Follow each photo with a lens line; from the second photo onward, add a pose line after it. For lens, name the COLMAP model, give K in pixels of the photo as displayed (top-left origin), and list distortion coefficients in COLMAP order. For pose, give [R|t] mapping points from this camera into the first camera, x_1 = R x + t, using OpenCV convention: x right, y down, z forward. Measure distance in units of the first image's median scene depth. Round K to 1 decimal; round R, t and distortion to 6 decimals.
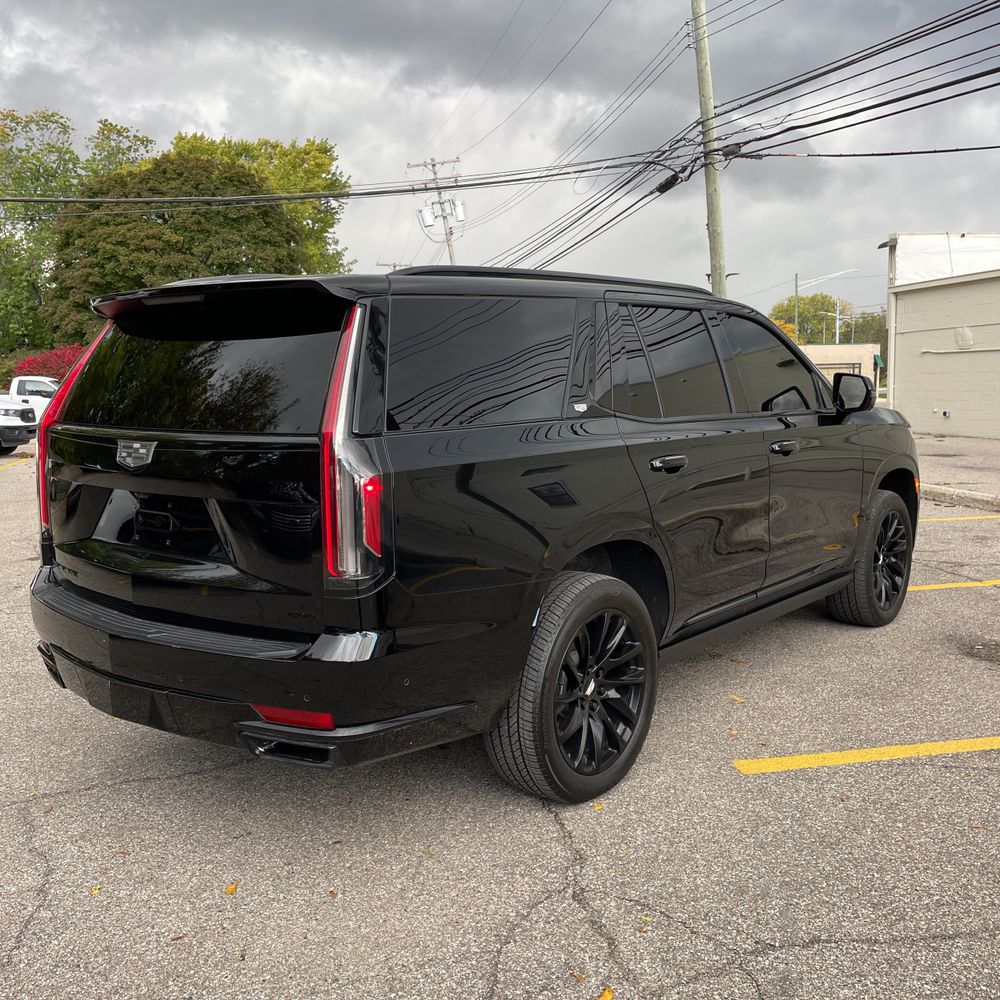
lens RADIAL K [[1022.0, 0, 522.8], [0, 1022.0, 500.6], [0, 0, 1]] dist [0.021075, 0.000000]
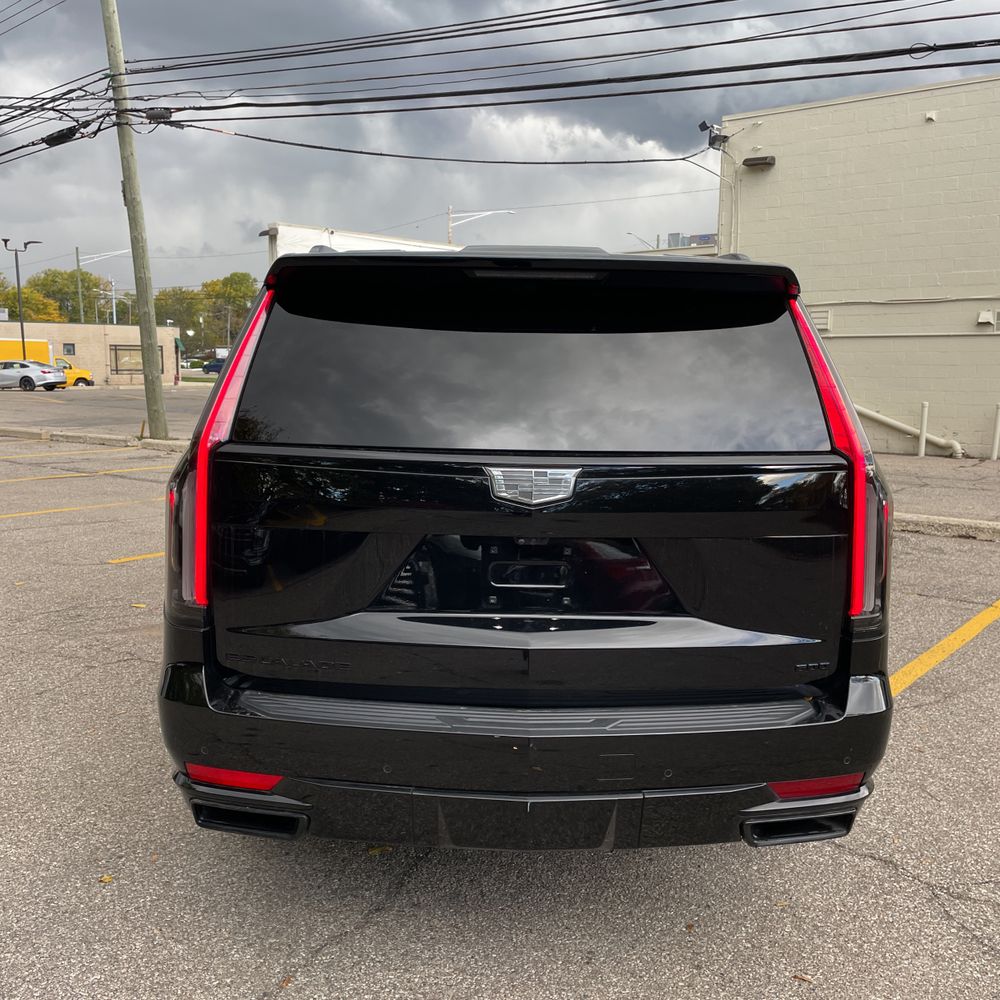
lens RADIAL K [[1022.0, 0, 497.5], [0, 1022.0, 498.2], [0, 0, 1]] dist [0.021075, 0.000000]
pose [[0.768789, -0.057608, 0.636903, -0.162691], [0.047783, 0.998325, 0.032622, -0.010921], [-0.637715, 0.005354, 0.770254, 0.088057]]
